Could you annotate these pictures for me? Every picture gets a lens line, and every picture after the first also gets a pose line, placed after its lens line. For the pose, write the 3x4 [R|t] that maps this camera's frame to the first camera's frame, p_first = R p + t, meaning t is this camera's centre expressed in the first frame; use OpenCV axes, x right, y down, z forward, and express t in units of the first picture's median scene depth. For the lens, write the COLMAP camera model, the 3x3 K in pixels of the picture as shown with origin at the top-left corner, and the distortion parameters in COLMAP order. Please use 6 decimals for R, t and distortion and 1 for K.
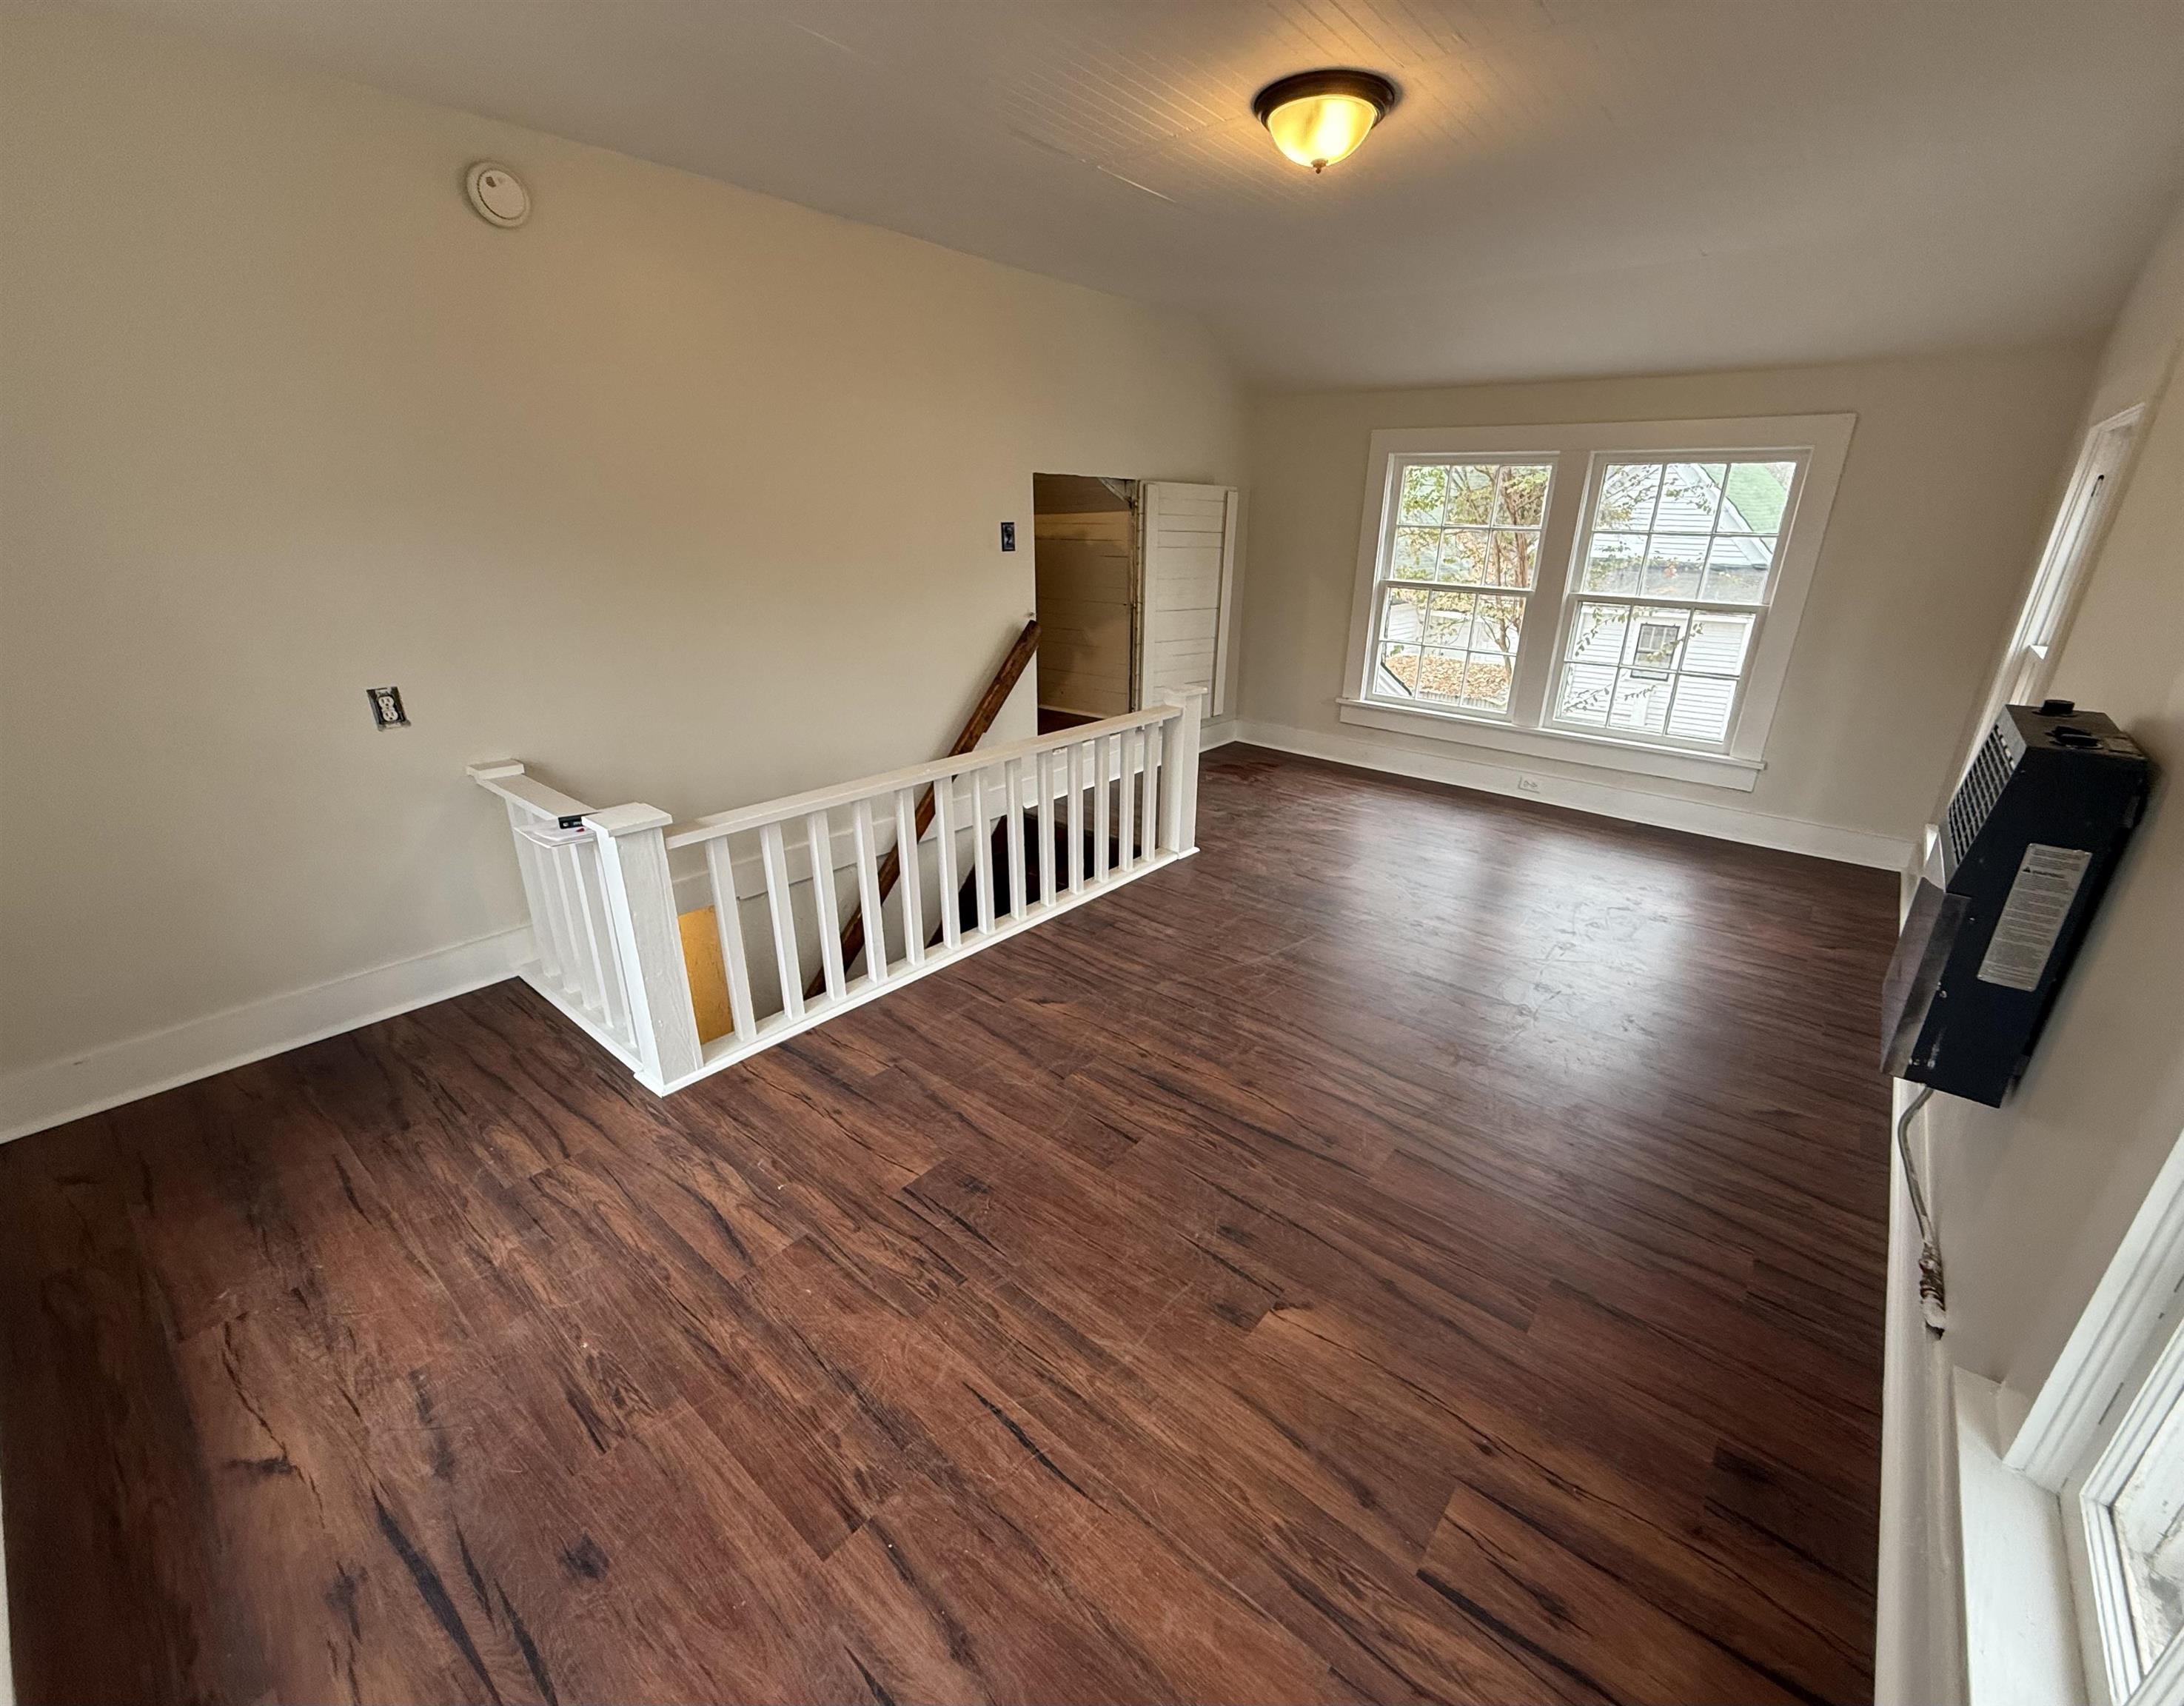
lens RADIAL K [[901.3, 0, 1101.9], [0, 901.3, 854.1], [0, 0, 1]] dist [0.002304, 0.000209]
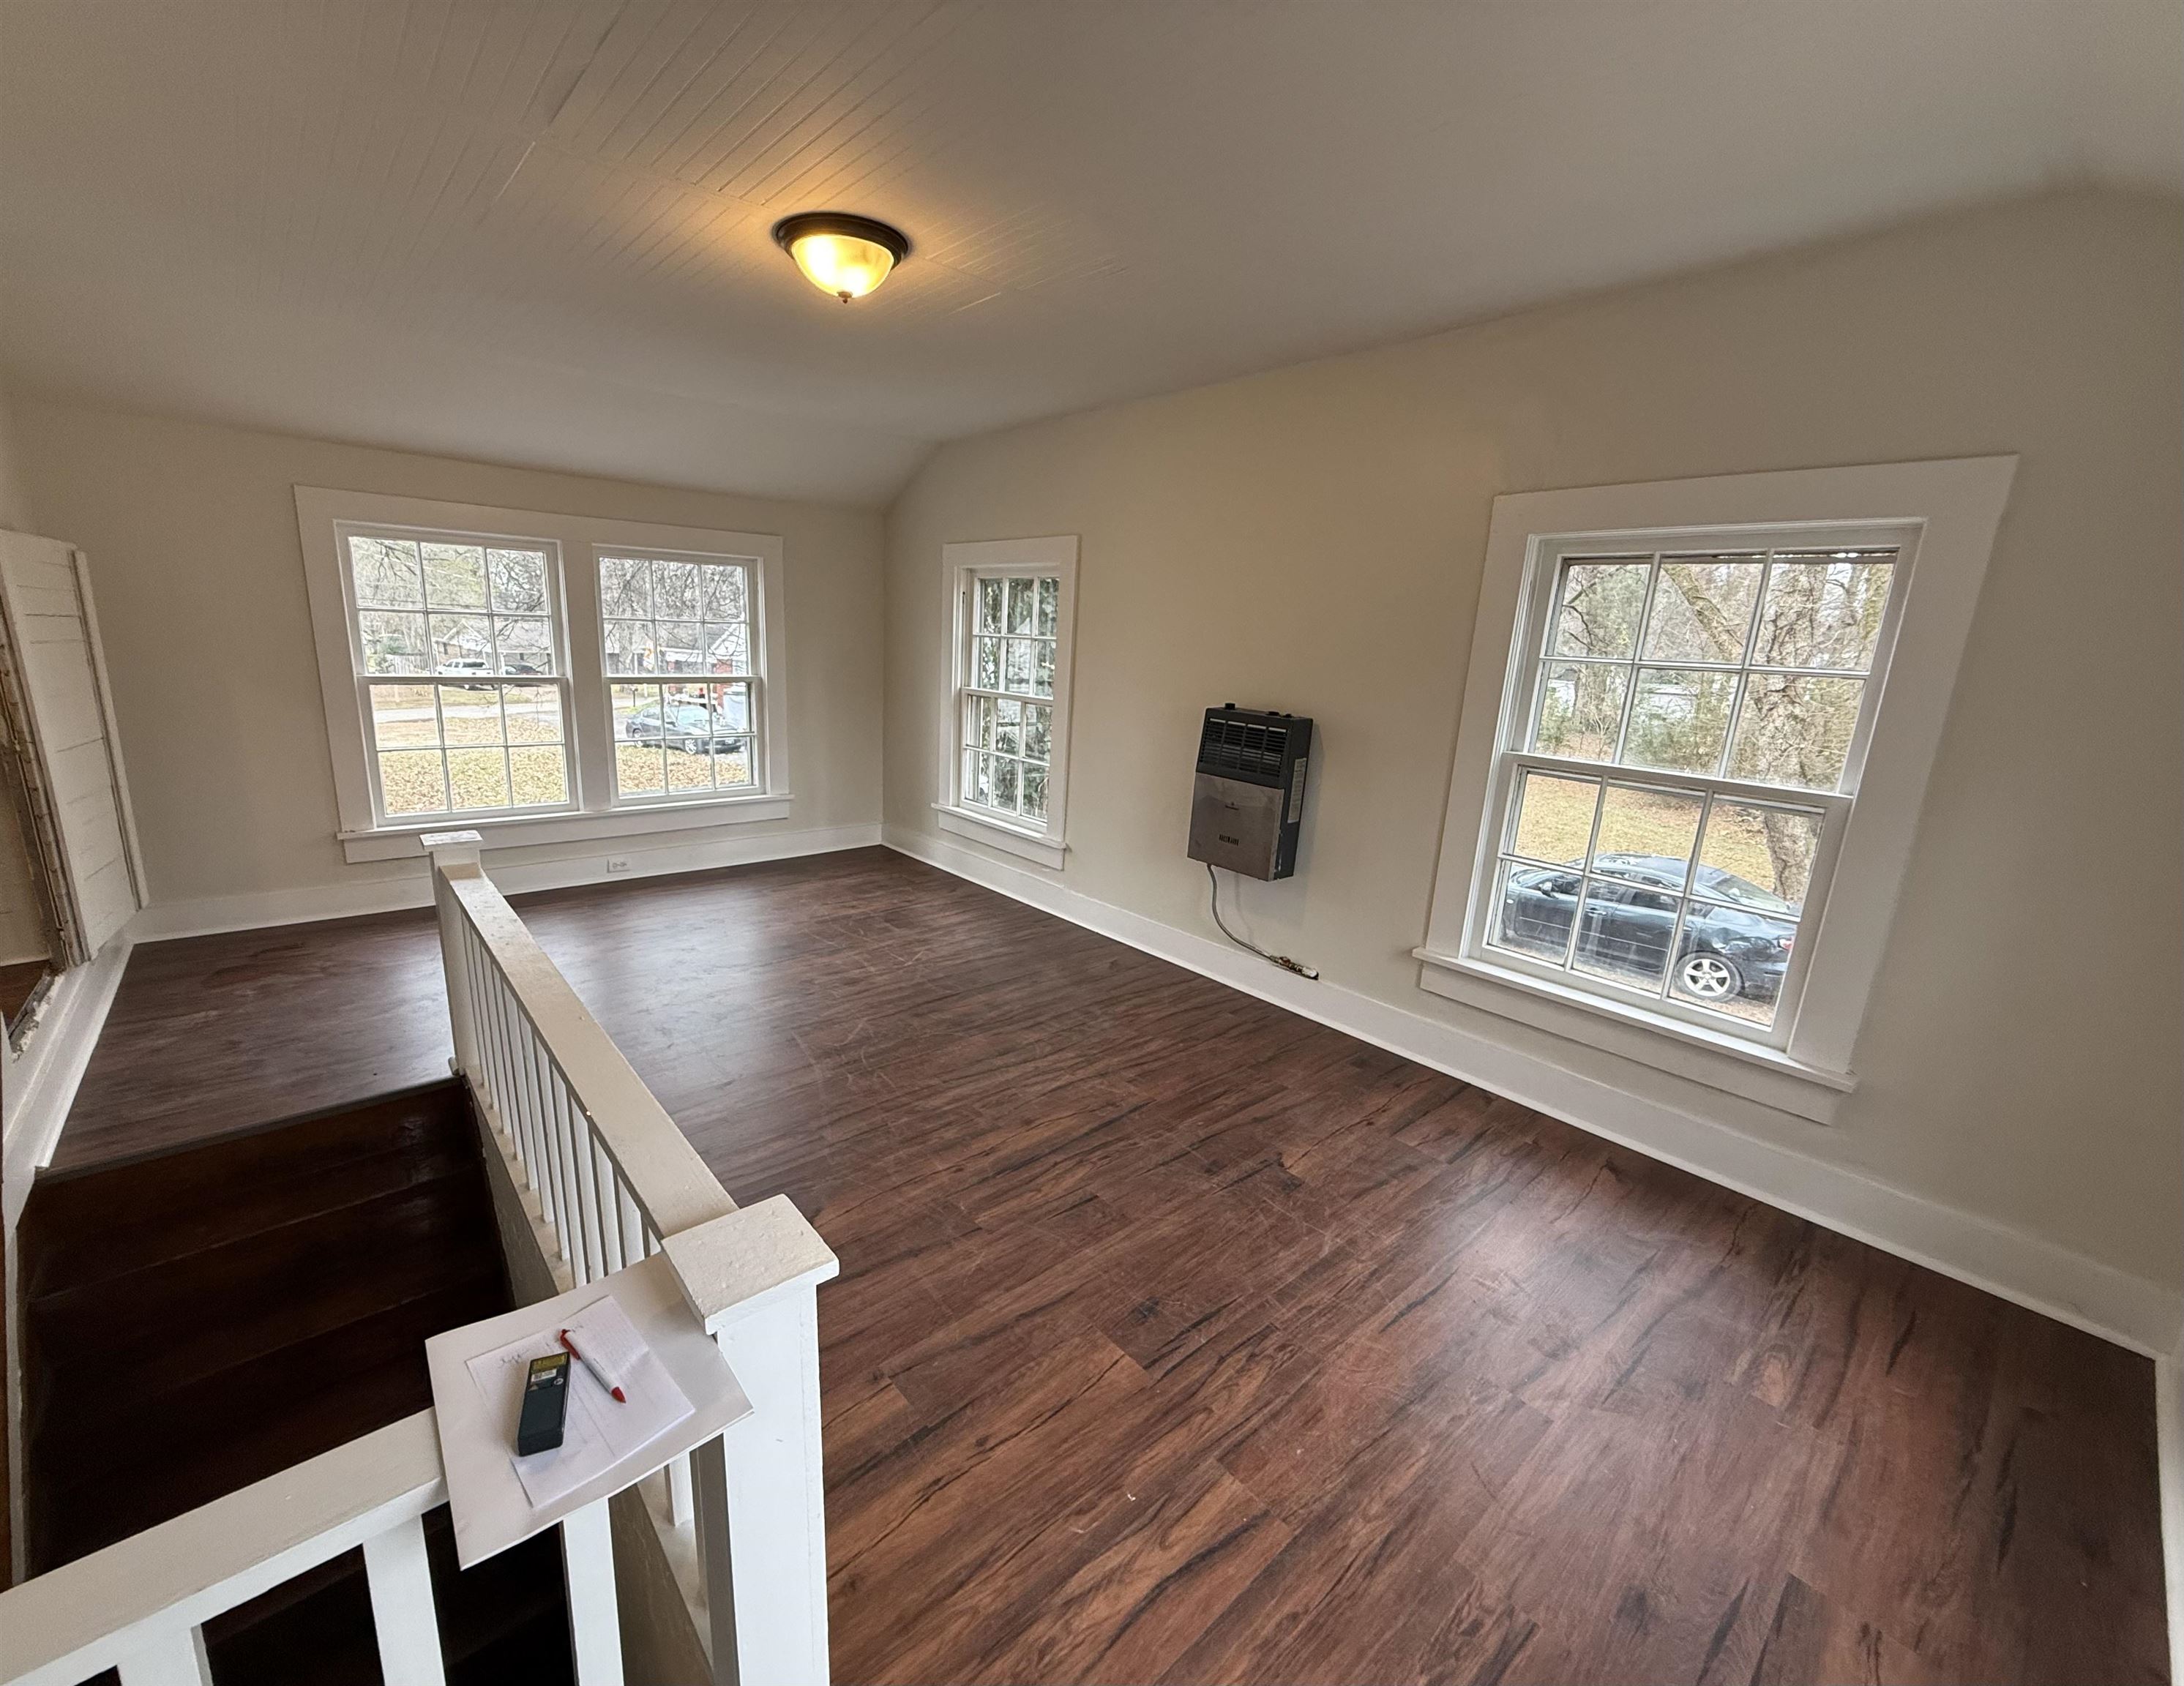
lens RADIAL K [[901.1, 0, 1068.8], [0, 901.1, 843.5], [0, 0, 1]] dist [0.002304, 0.000209]
pose [[0.170371, -0.238344, 0.956120, -1.021924], [0.318164, 0.931641, 0.175548, -0.304710], [-0.932601, 0.274295, 0.234557, 0.778613]]
